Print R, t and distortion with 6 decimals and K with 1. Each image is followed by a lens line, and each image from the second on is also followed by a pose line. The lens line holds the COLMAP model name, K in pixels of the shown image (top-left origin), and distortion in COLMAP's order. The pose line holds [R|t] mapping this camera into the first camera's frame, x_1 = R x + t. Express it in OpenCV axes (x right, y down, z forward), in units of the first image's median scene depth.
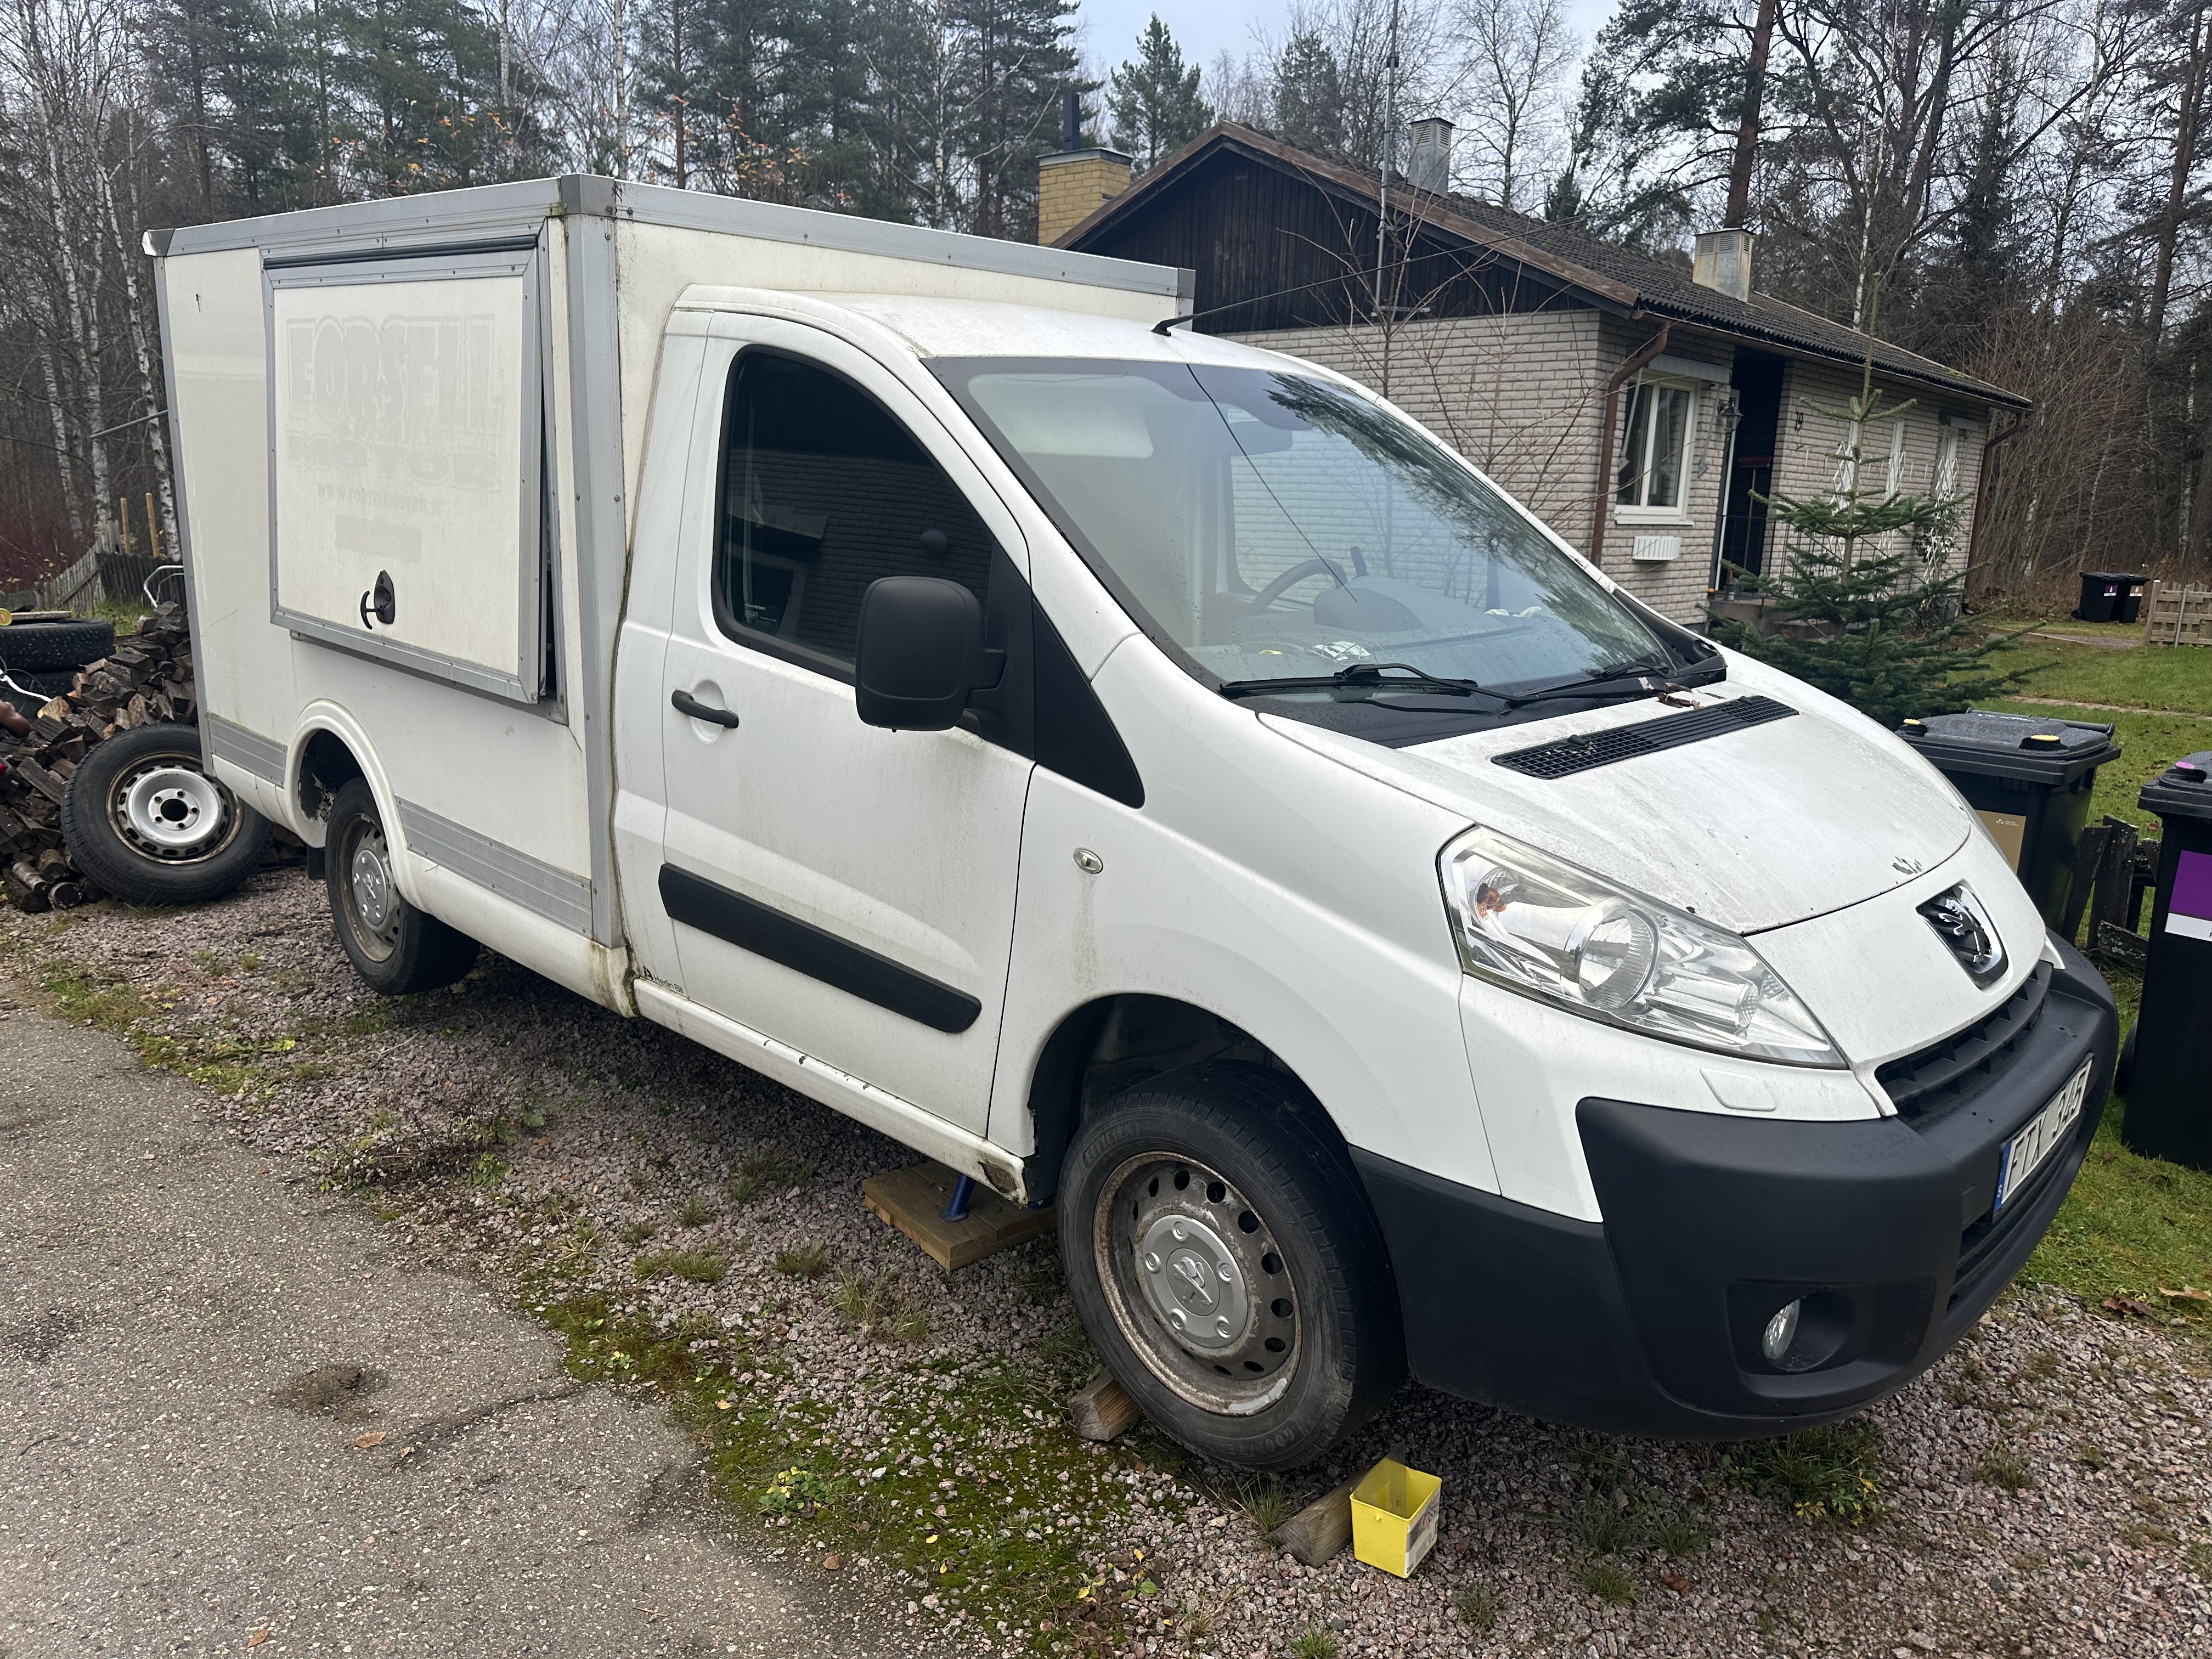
lens RADIAL K [[1552.0, 0, 1106.0], [0, 1552.0, 829.5], [0, 0, 1]] dist [0.107241, -0.171994]
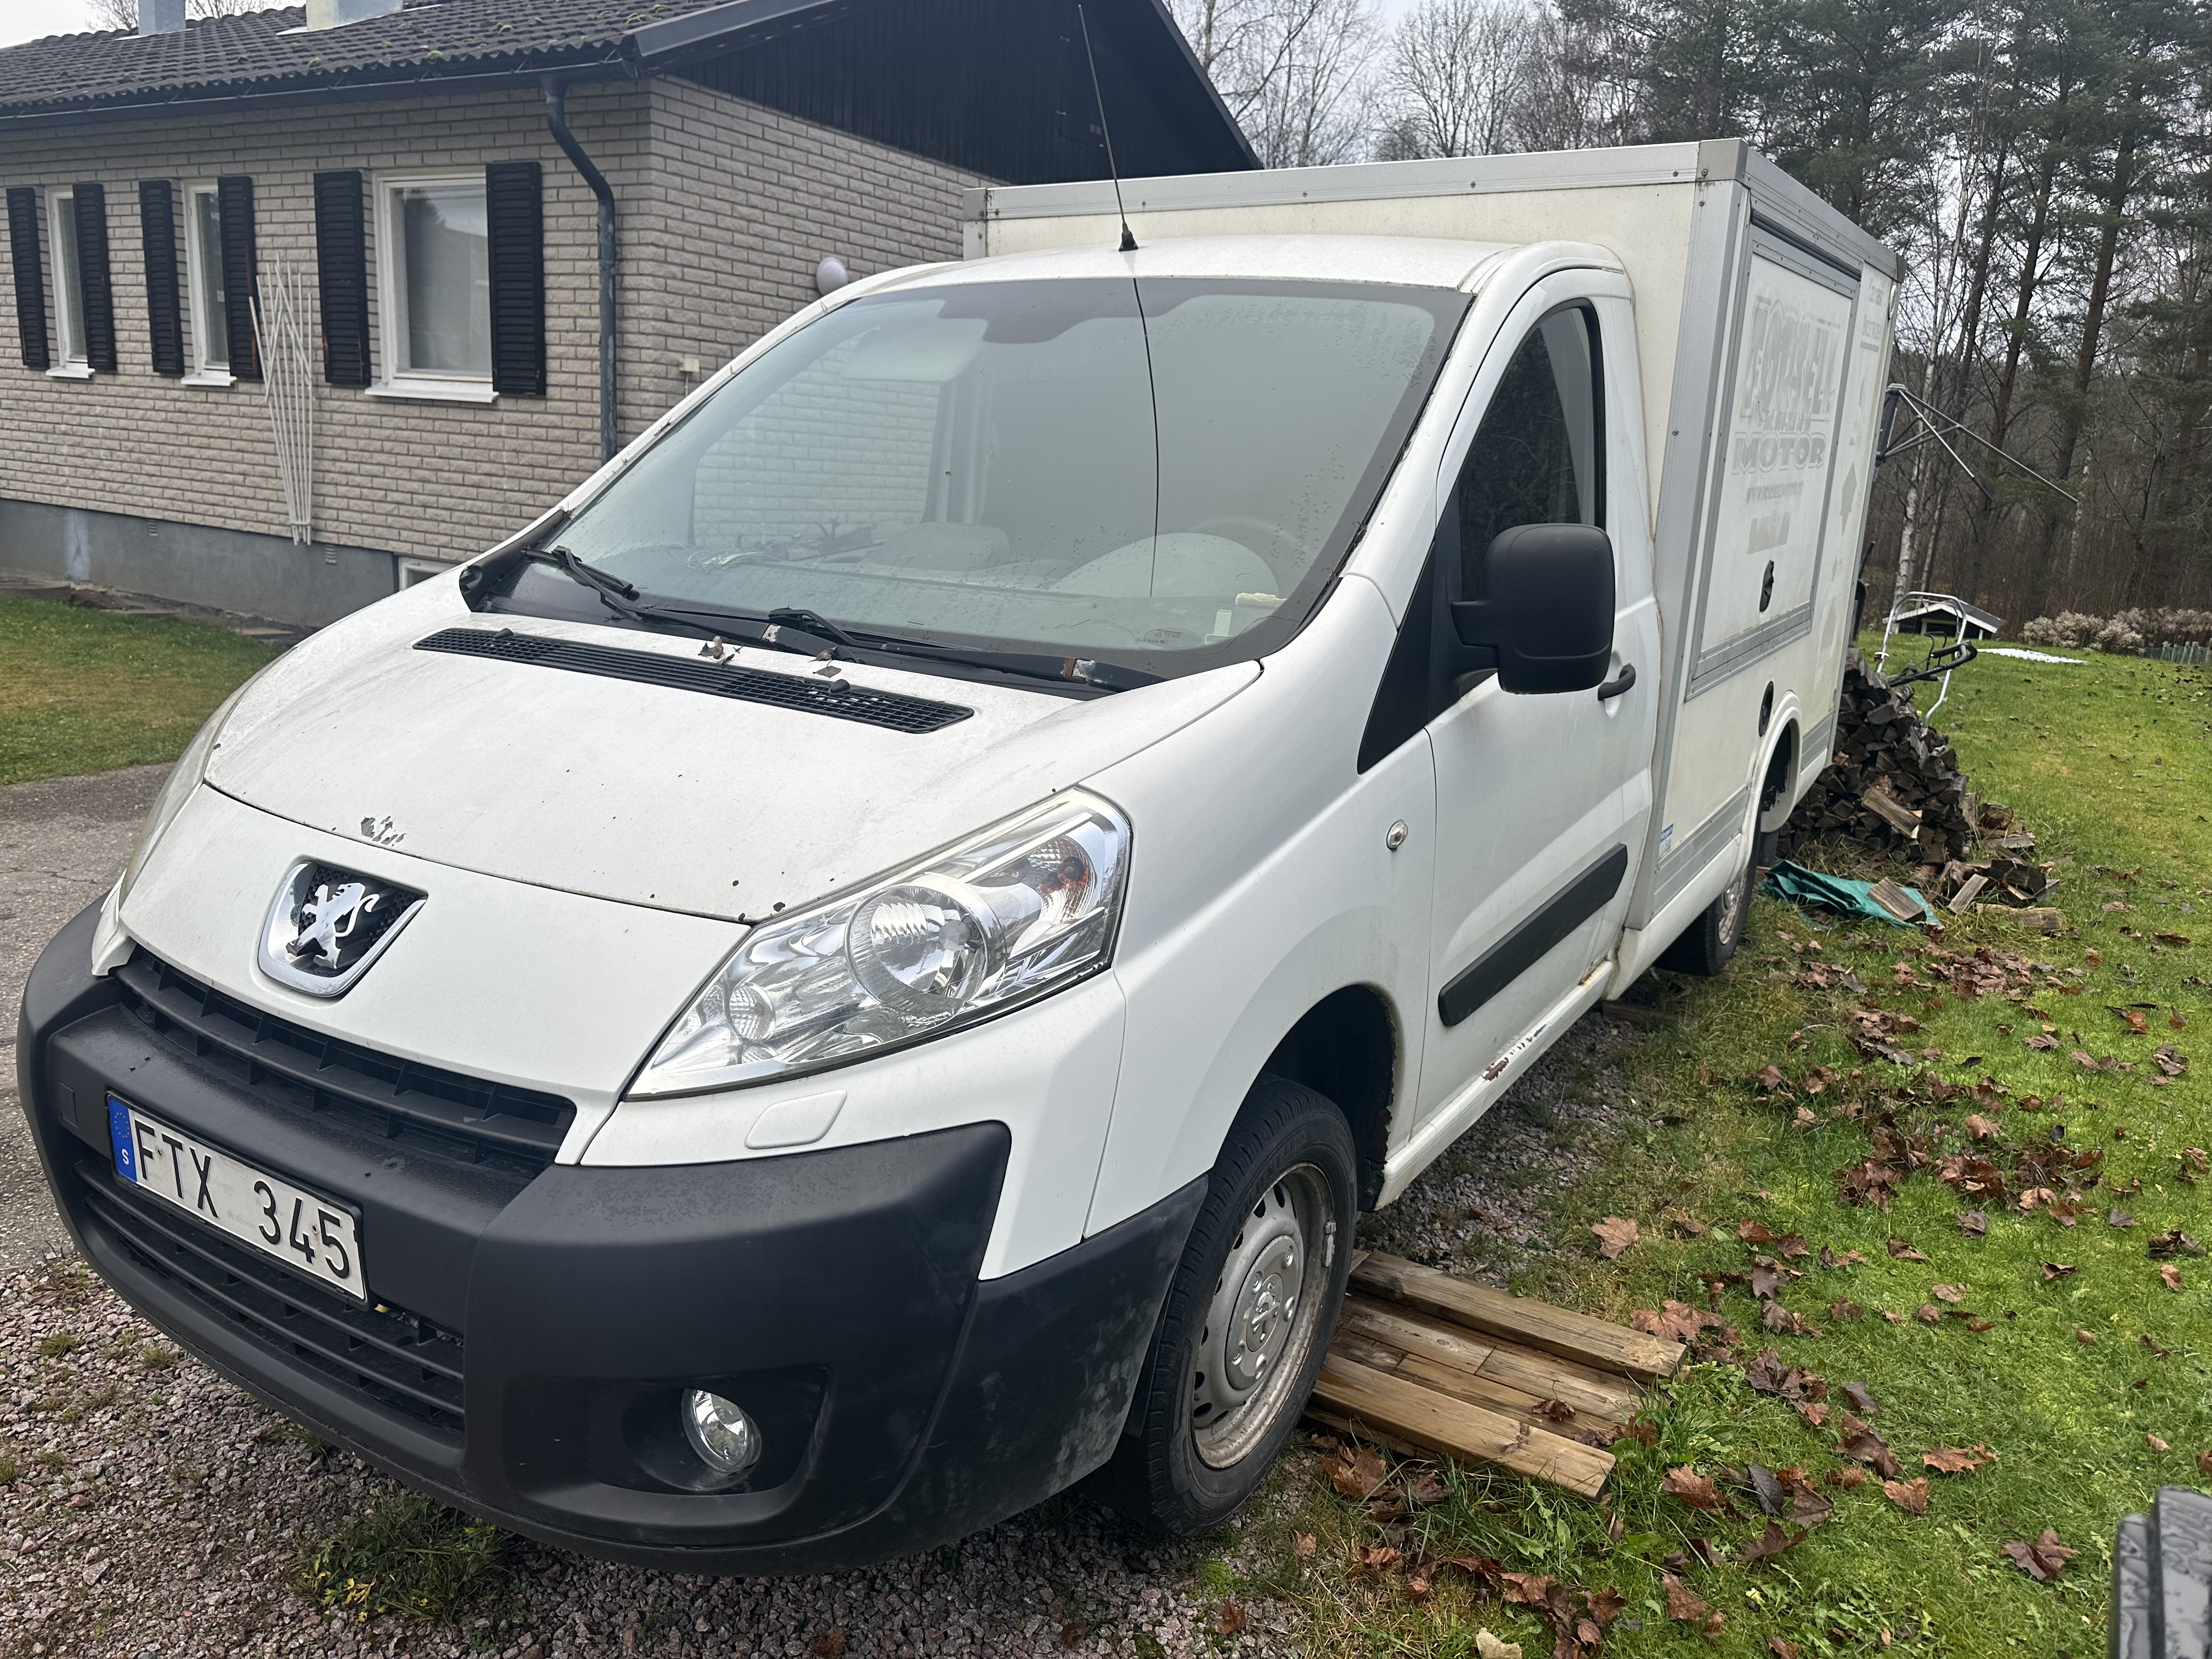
lens RADIAL K [[1552.0, 0, 1106.0], [0, 1552.0, 829.5], [0, 0, 1]] dist [0.107241, -0.171994]
pose [[0.194846, 0.219906, -0.955864, 1.023213], [-0.260715, 0.951096, 0.165664, -0.154083], [0.945549, 0.216929, 0.242650, 0.885730]]
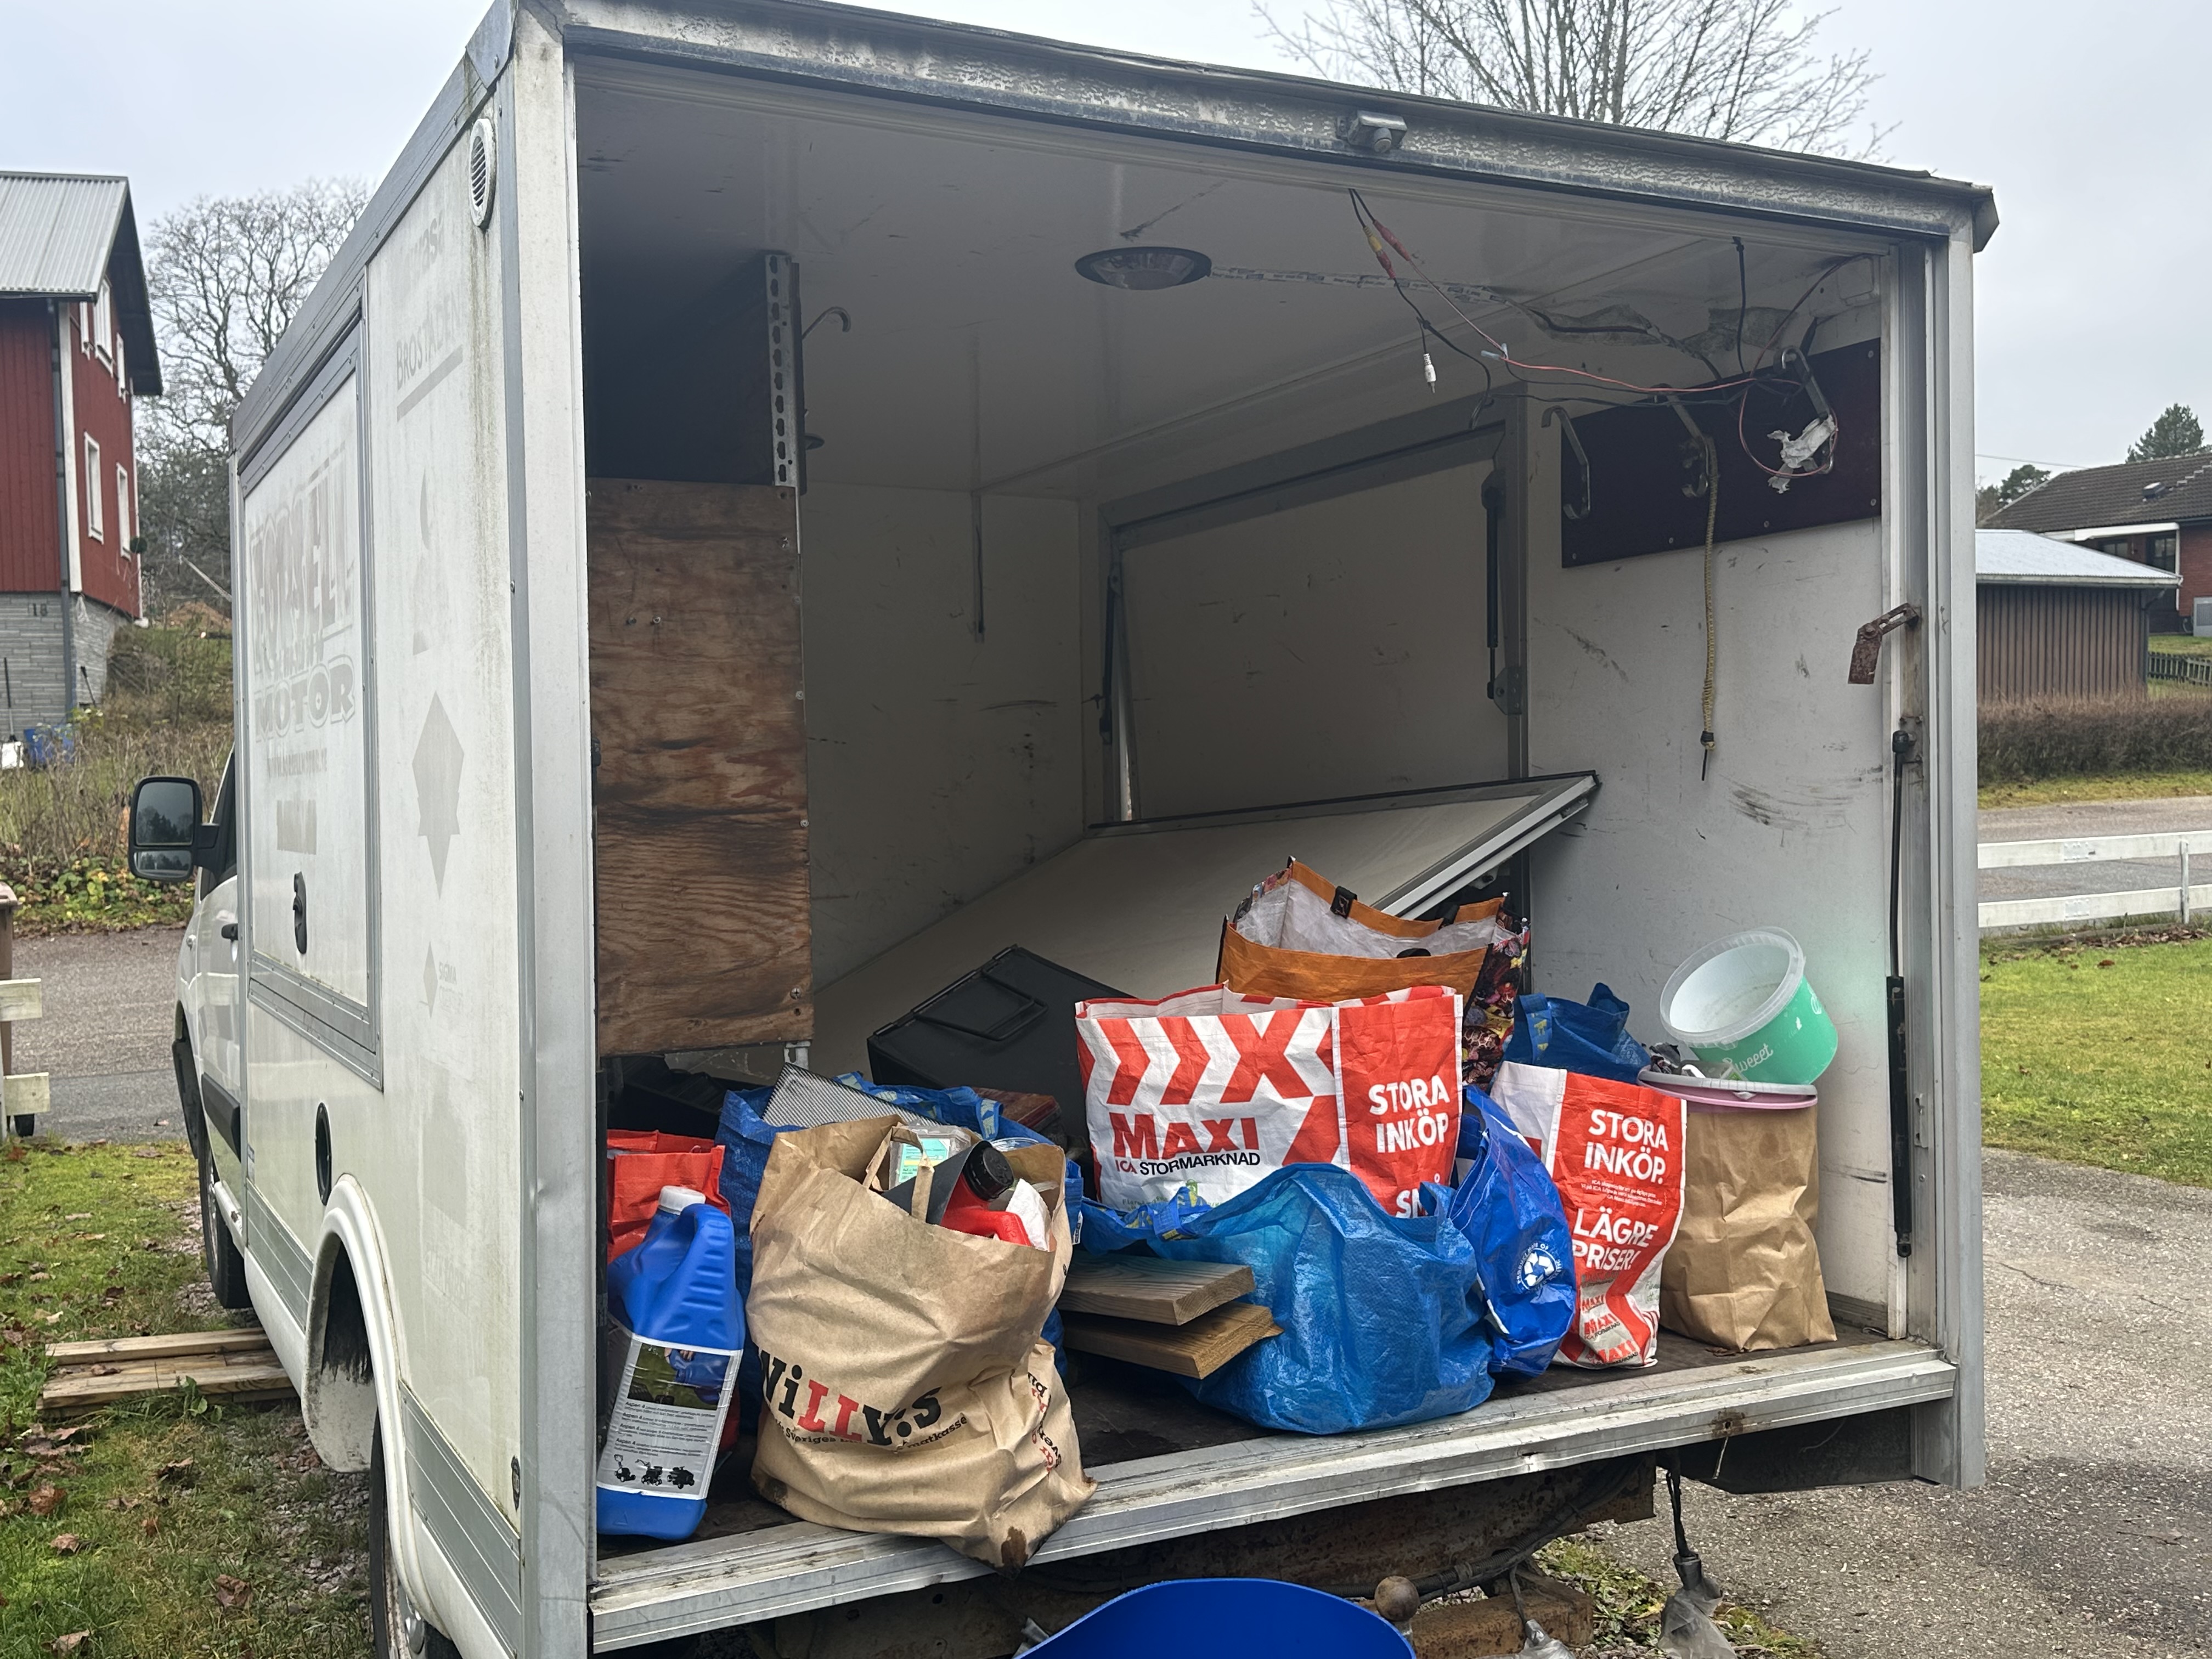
lens RADIAL K [[2127.8, 0, 1106.0], [0, 2127.8, 829.5], [0, 0, 1]] dist [0.171972, -0.307063]
pose [[-0.942864, -0.037066, 0.331108, -0.882389], [0.052439, 0.964897, 0.257340, -0.570892], [-0.329024, 0.260000, -0.907823, 2.507277]]
